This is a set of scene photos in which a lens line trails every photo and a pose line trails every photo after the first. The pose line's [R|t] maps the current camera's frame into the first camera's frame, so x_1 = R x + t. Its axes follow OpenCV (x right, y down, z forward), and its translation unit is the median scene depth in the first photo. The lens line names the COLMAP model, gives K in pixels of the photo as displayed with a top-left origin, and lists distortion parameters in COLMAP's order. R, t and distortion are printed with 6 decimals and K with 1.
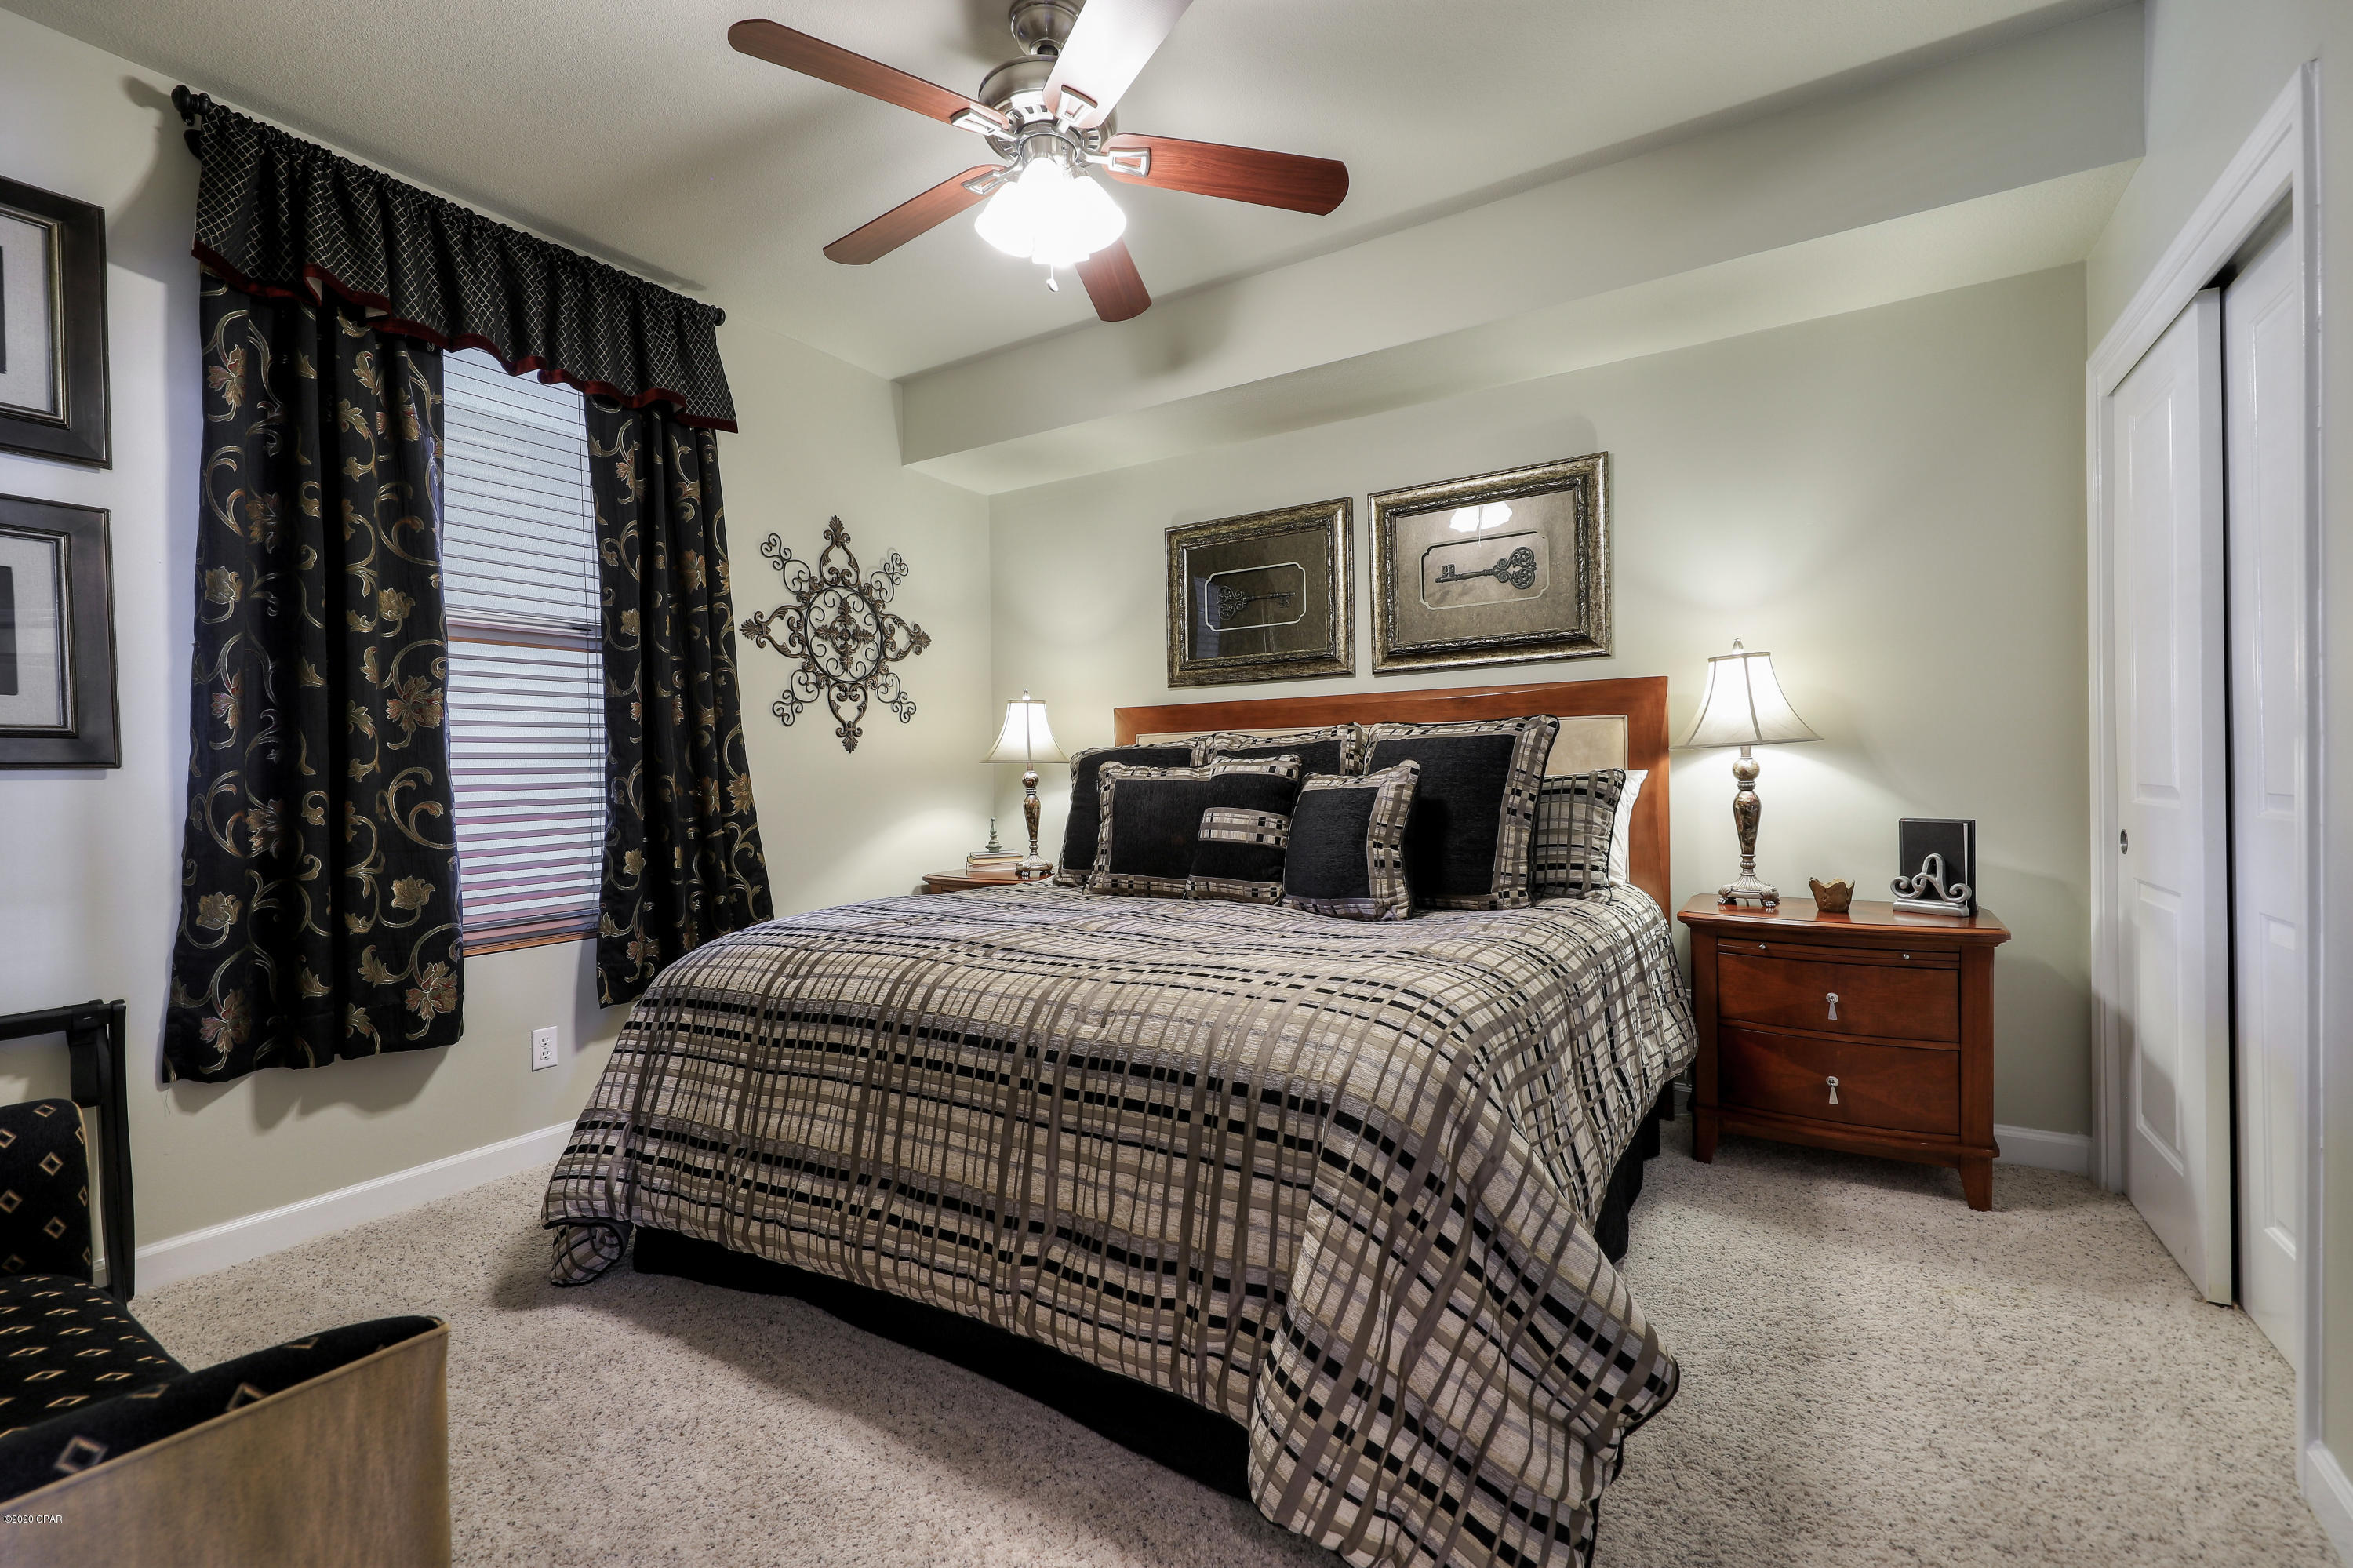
lens RADIAL K [[1099.5, 0, 1178.8], [0, 1099.5, 787.1], [0, 0, 1]] dist [-0.001919, -0.000320]
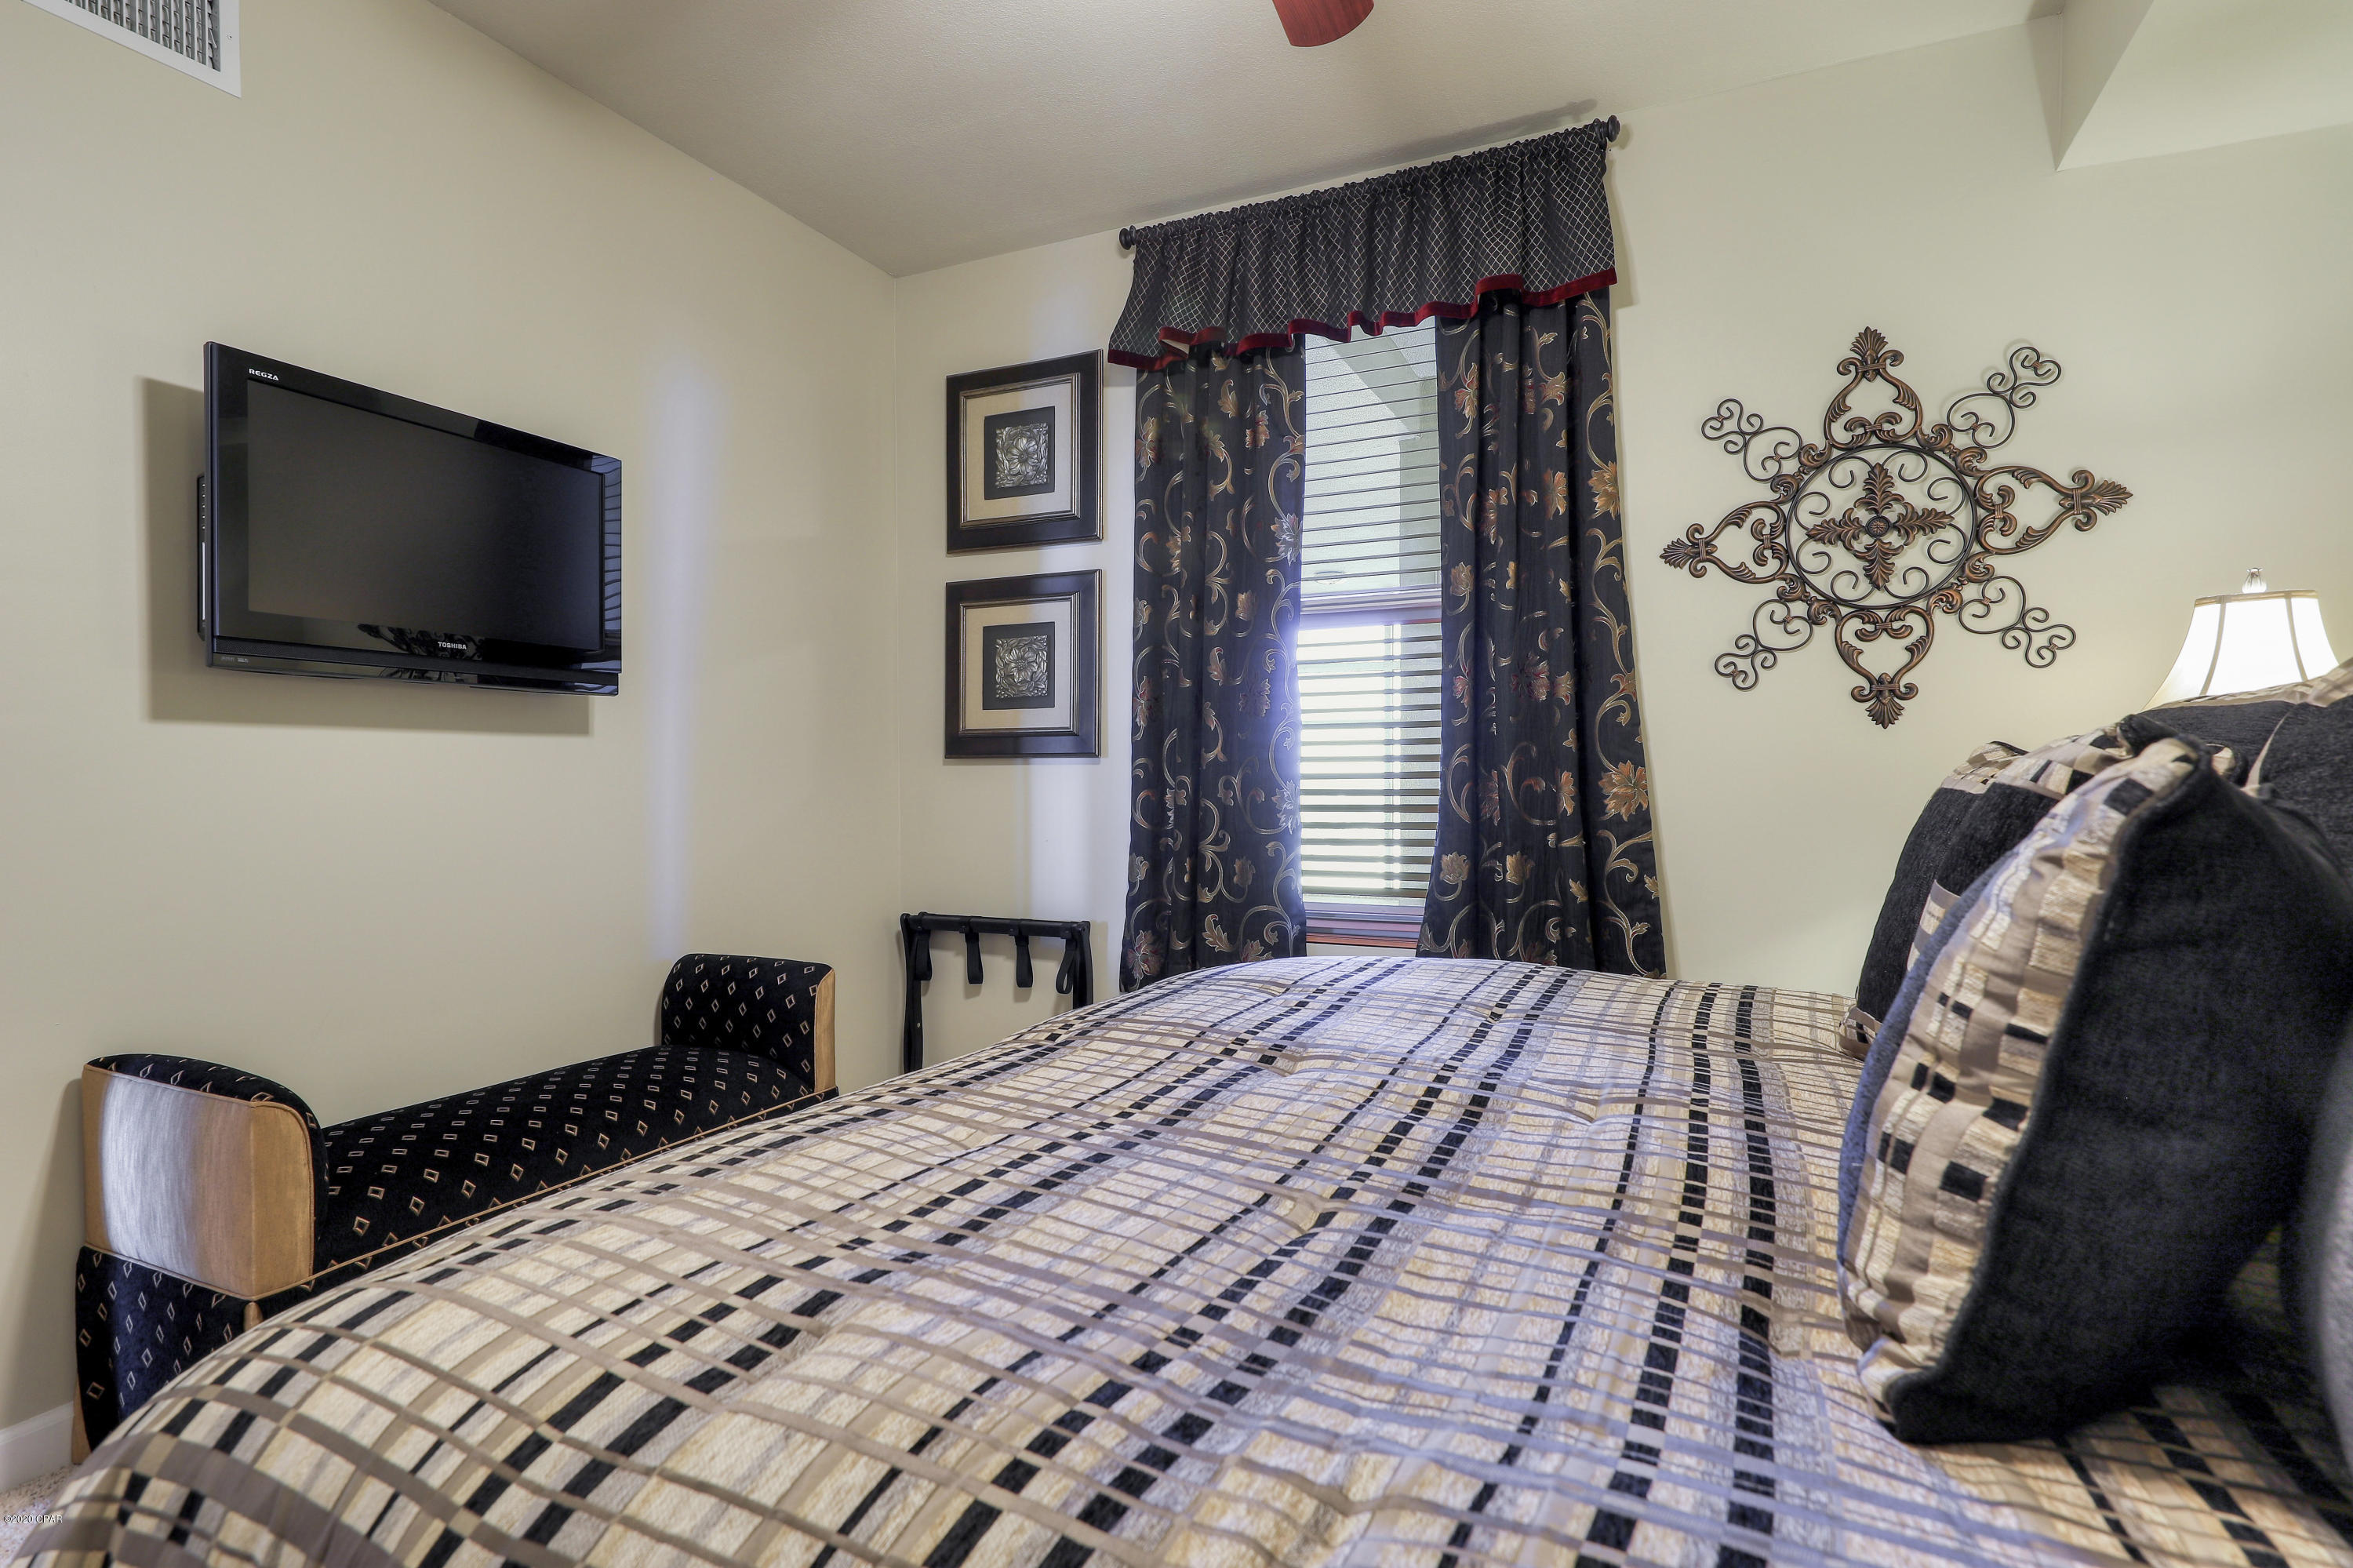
lens RADIAL K [[1211.2, 0, 1178.0], [0, 1211.2, 783.2], [0, 0, 1]] dist [0.017568, -0.007135]
pose [[0.060046, 0.028699, -0.997783, 0.338858], [-0.010380, 0.999551, 0.028125, -0.016686], [0.998142, 0.008668, 0.060317, 0.609974]]
